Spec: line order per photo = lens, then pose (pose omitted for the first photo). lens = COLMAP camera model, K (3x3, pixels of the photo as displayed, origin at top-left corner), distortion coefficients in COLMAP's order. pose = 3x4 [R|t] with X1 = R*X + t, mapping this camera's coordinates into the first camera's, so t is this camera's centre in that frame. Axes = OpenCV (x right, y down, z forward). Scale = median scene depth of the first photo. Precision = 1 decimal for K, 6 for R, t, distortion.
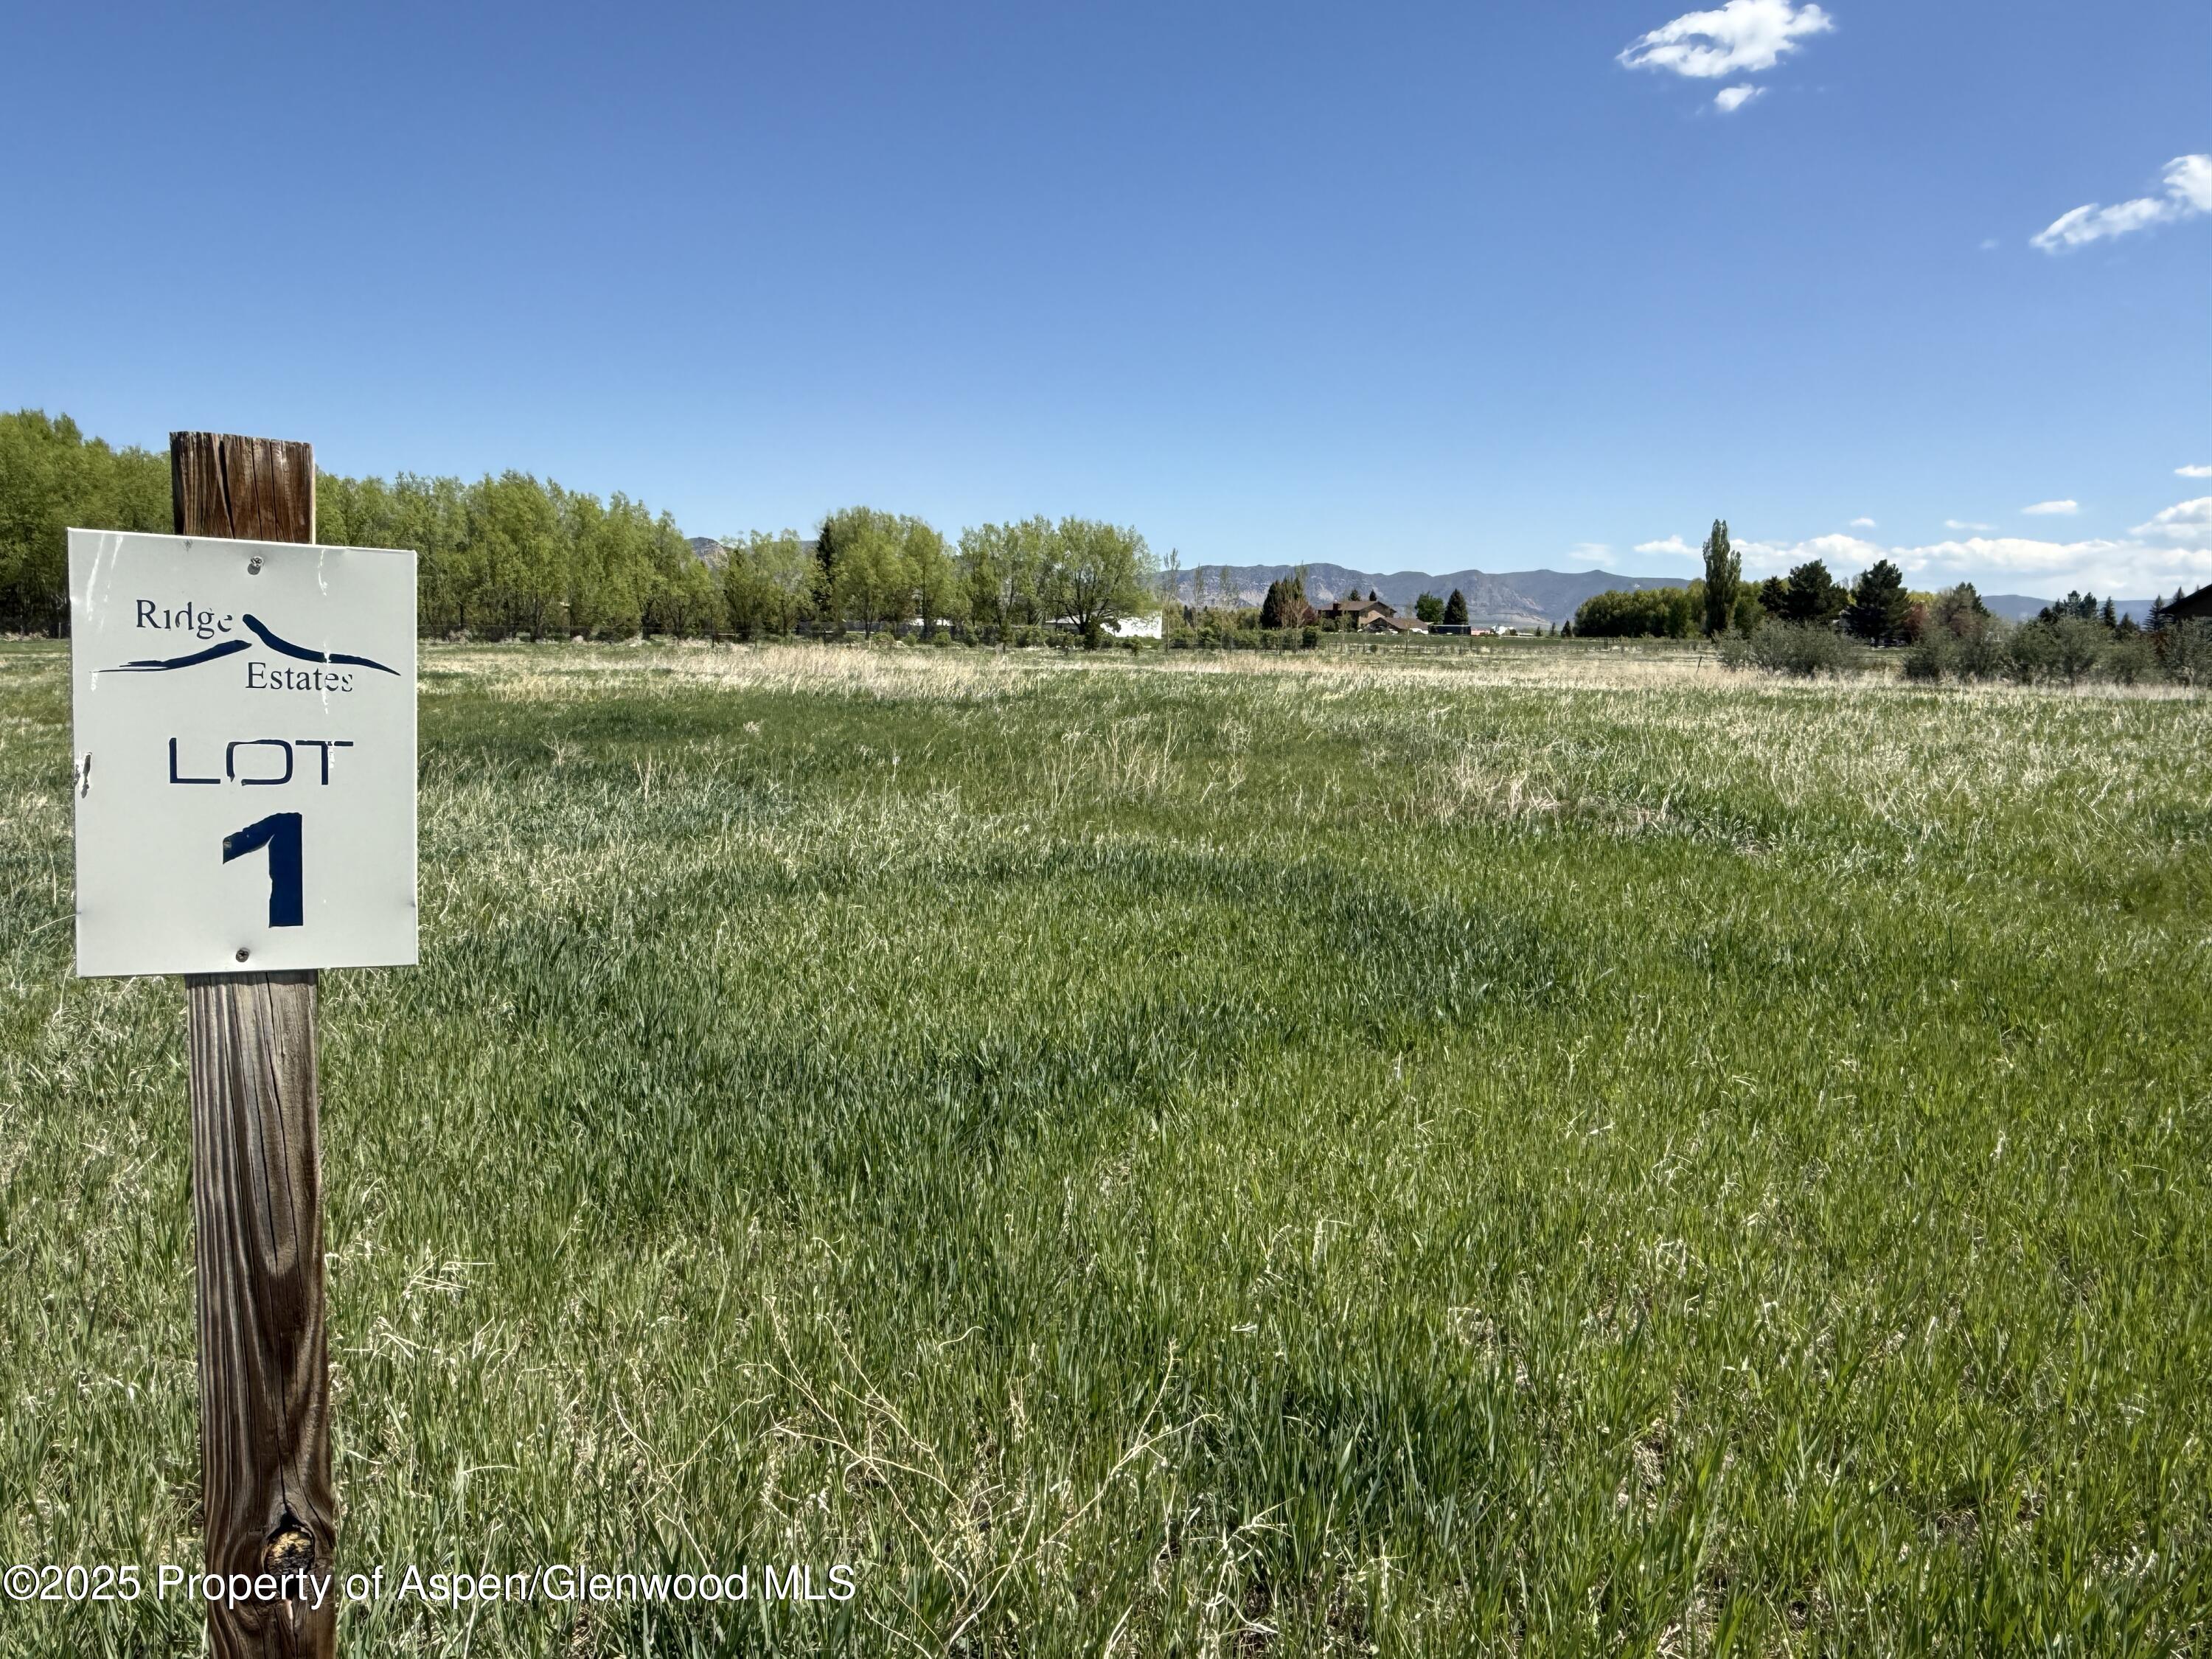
lens RADIAL K [[1508.4, 0, 1097.3], [0, 1508.4, 828.5], [0, 0, 1]] dist [0.035208, -0.011737]
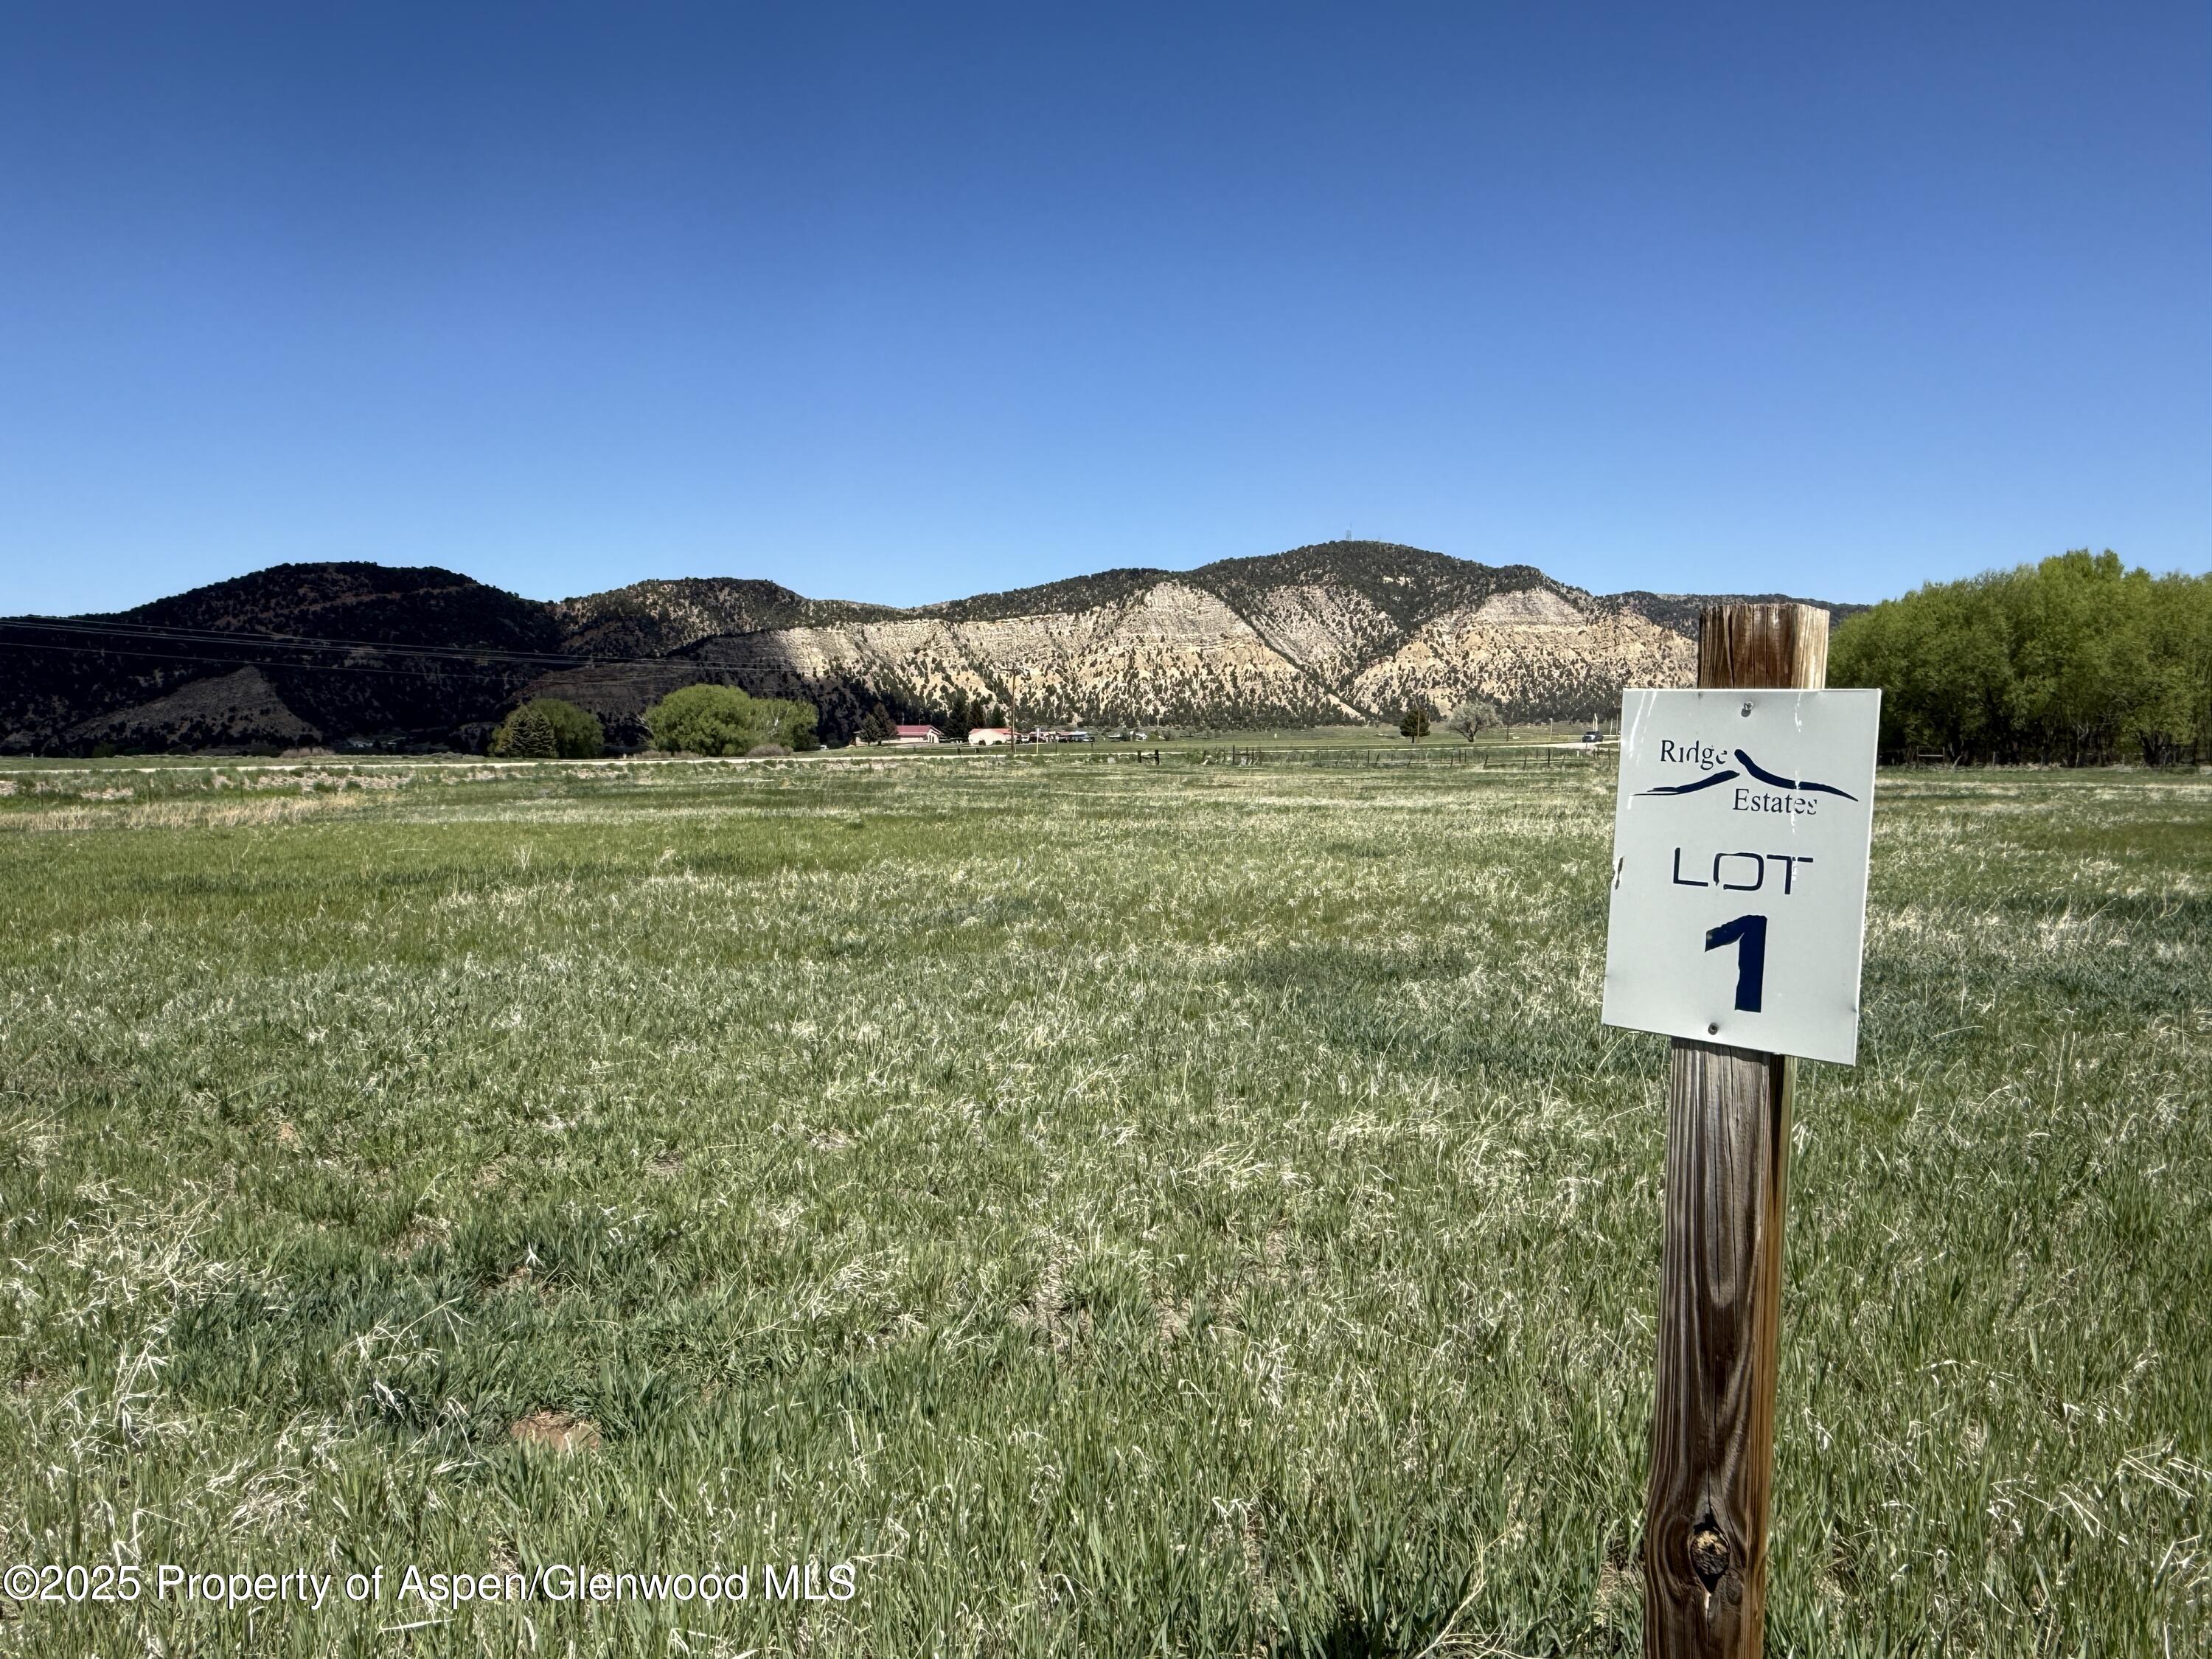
lens RADIAL K [[1508.4, 0, 1094.7], [0, 1508.4, 827.3], [0, 0, 1]] dist [0.035208, -0.011737]
pose [[0.396097, 0.032896, -0.917619, 0.334015], [-0.110589, 0.993793, -0.012109, -0.006904], [0.911525, 0.106275, 0.397276, 0.054231]]
